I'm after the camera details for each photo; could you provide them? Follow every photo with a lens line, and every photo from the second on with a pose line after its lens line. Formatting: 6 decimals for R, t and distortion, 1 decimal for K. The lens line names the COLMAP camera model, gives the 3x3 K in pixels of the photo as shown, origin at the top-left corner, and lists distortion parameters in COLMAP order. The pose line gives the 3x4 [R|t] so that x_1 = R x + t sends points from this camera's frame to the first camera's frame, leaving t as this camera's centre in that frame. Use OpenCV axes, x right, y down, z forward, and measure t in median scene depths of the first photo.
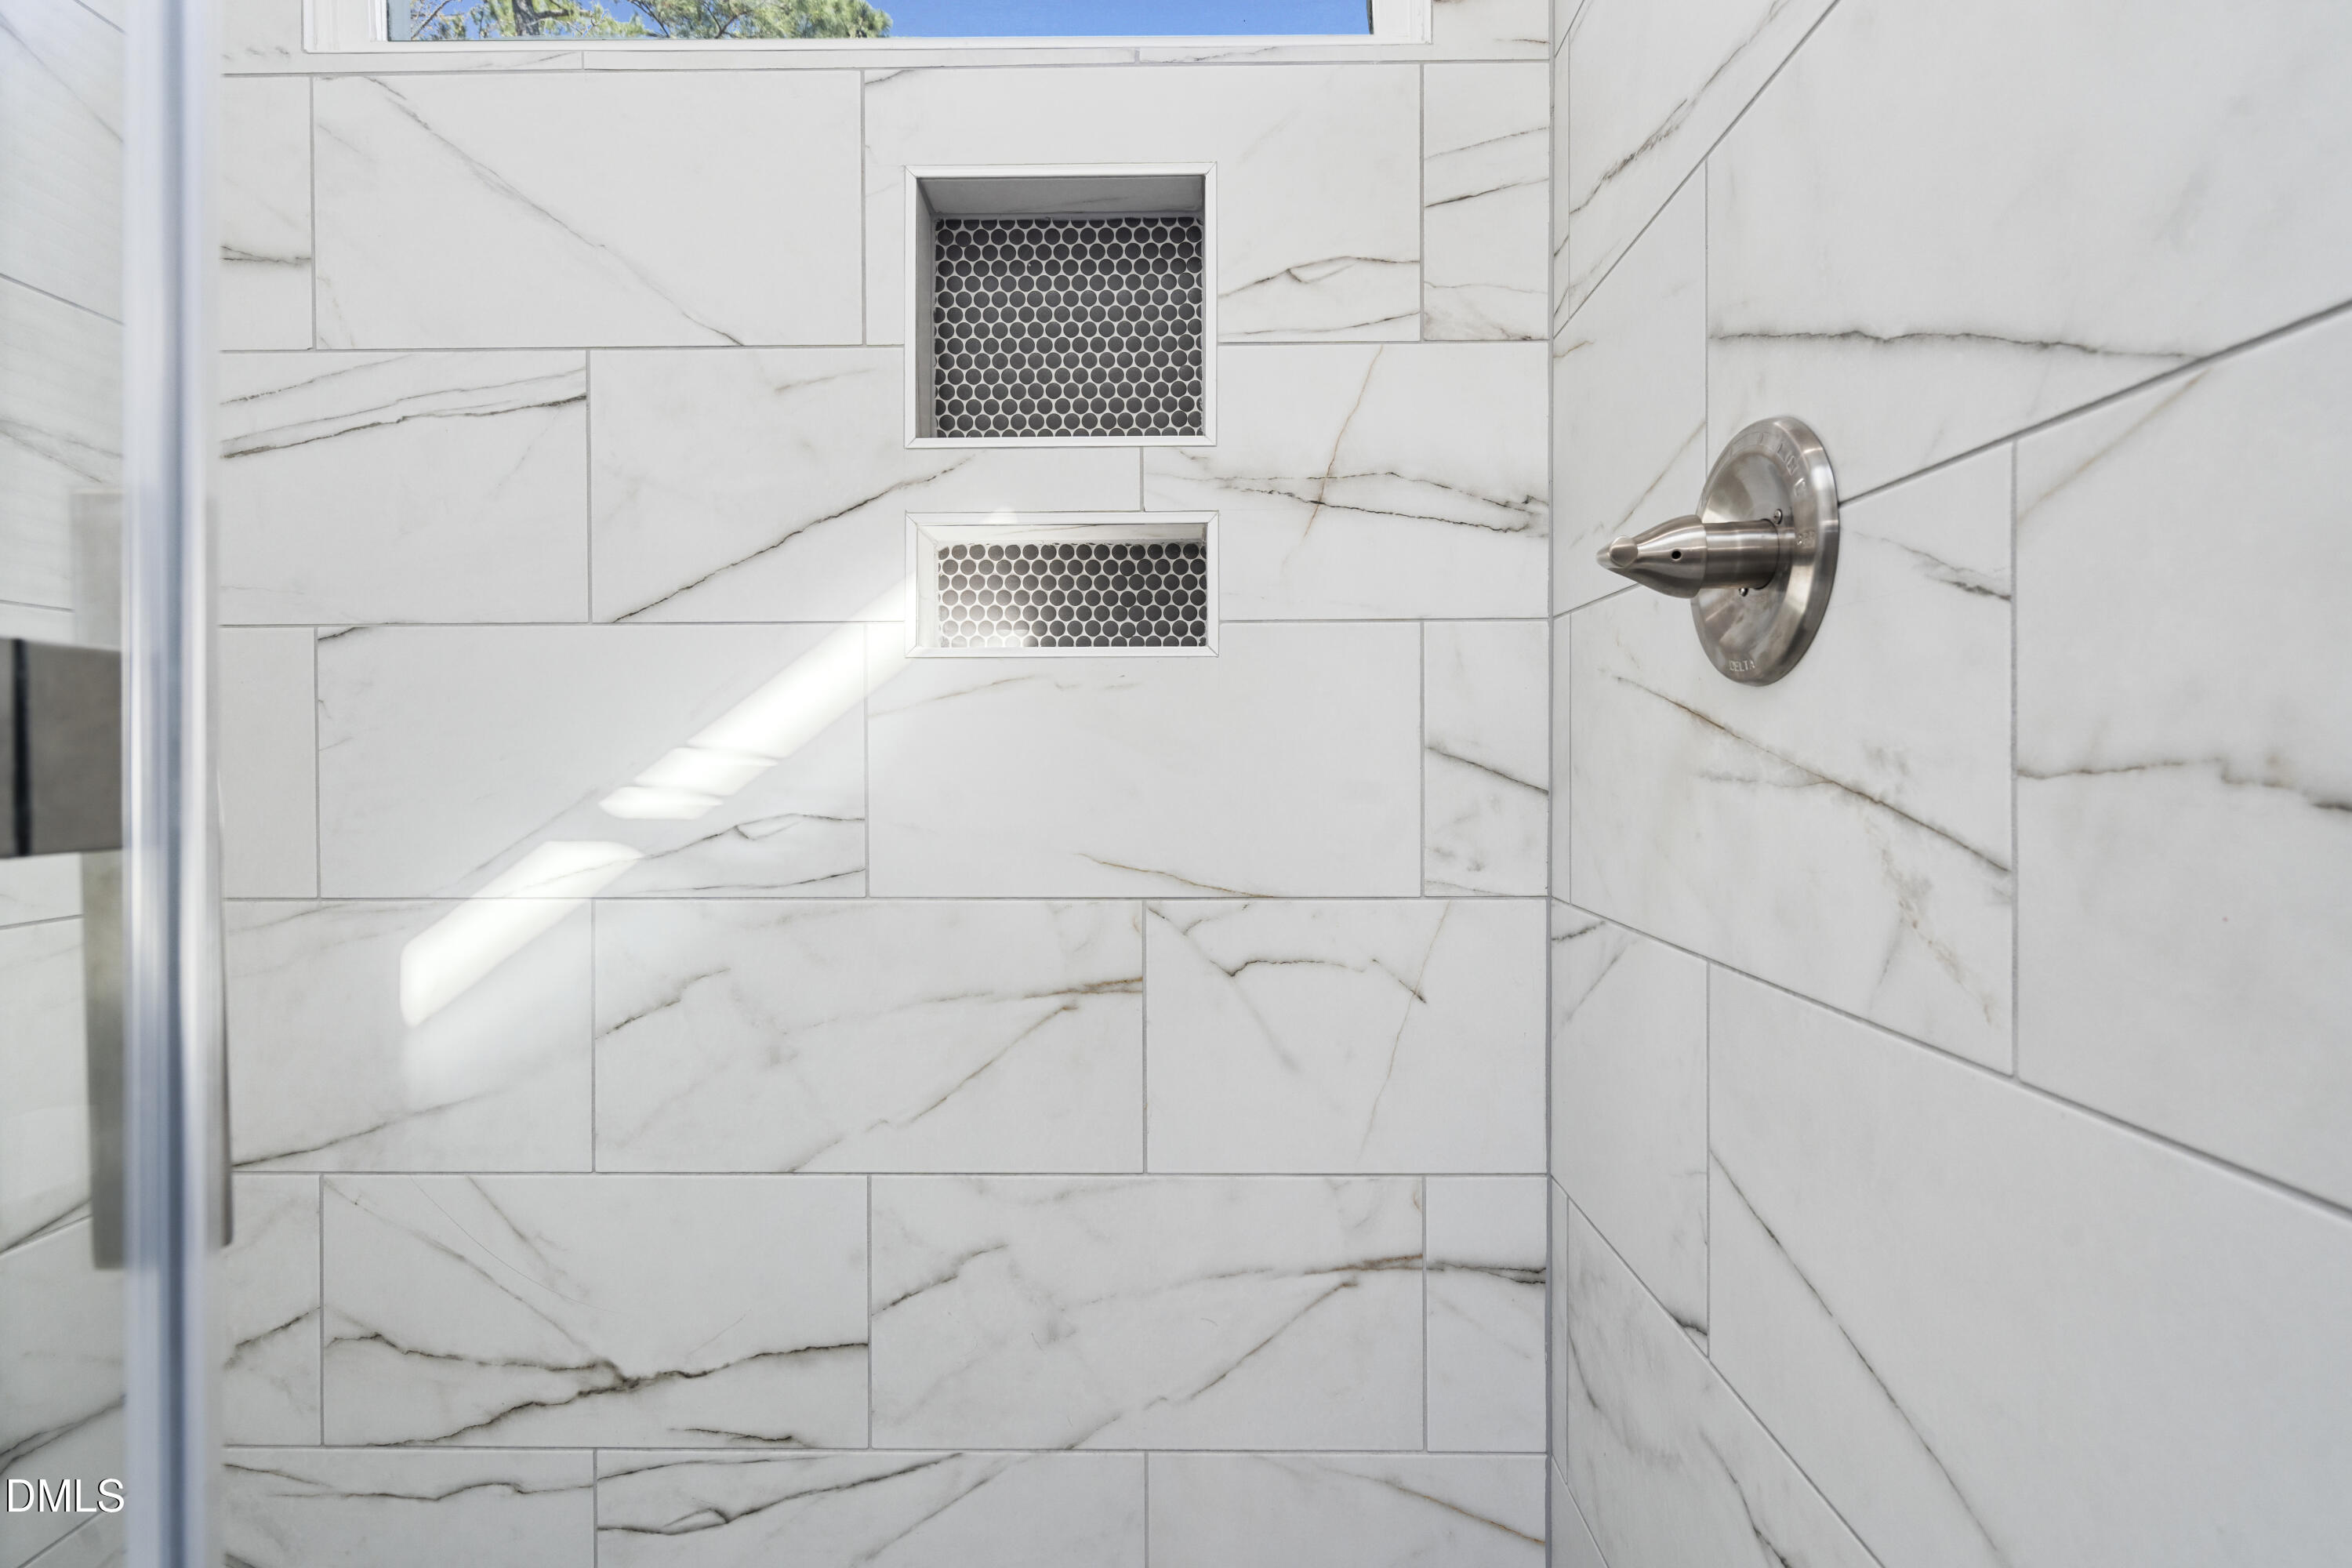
lens RADIAL K [[1072.5, 0, 1181.3], [0, 1072.5, 742.4], [0, 0, 1]] dist [-0.004016, 0.000227]
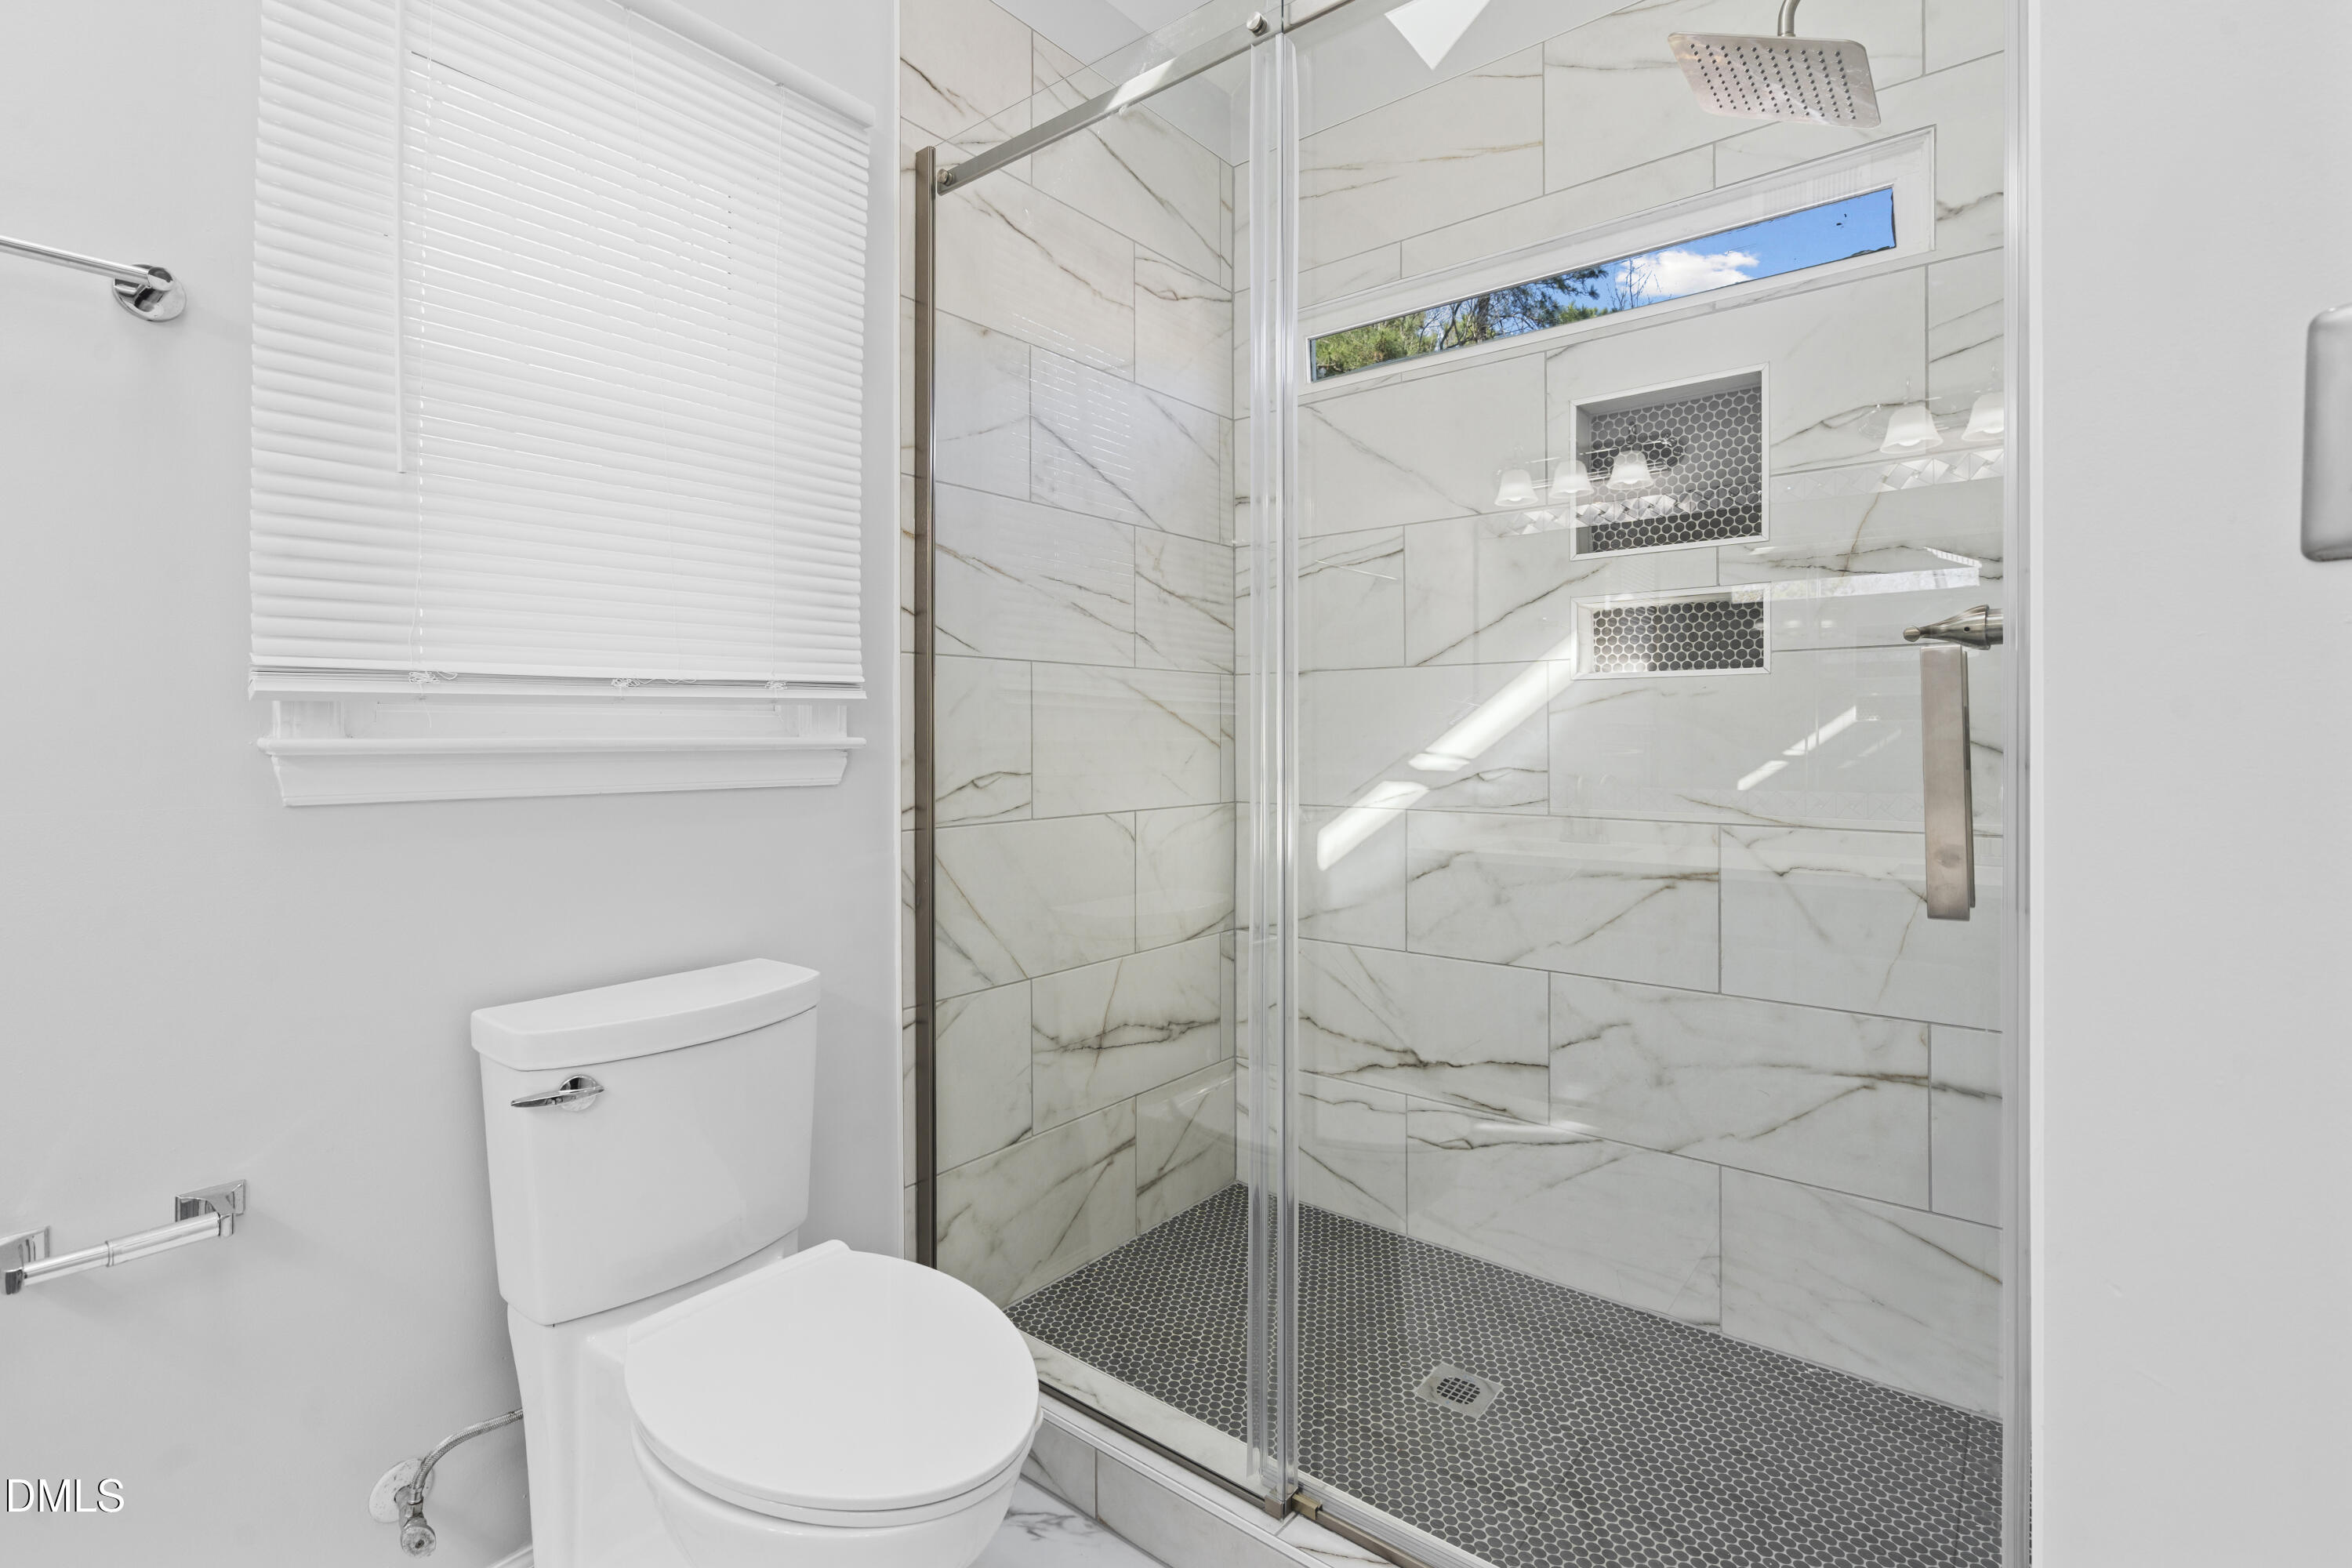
lens RADIAL K [[1072.5, 0, 1181.3], [0, 1072.5, 742.4], [0, 0, 1]] dist [-0.004016, 0.000227]
pose [[0.795190, 0.004423, -0.606344, 0.298838], [0.002143, 0.999947, 0.010105, 0.004213], [0.606357, -0.009335, 0.795138, -0.778631]]
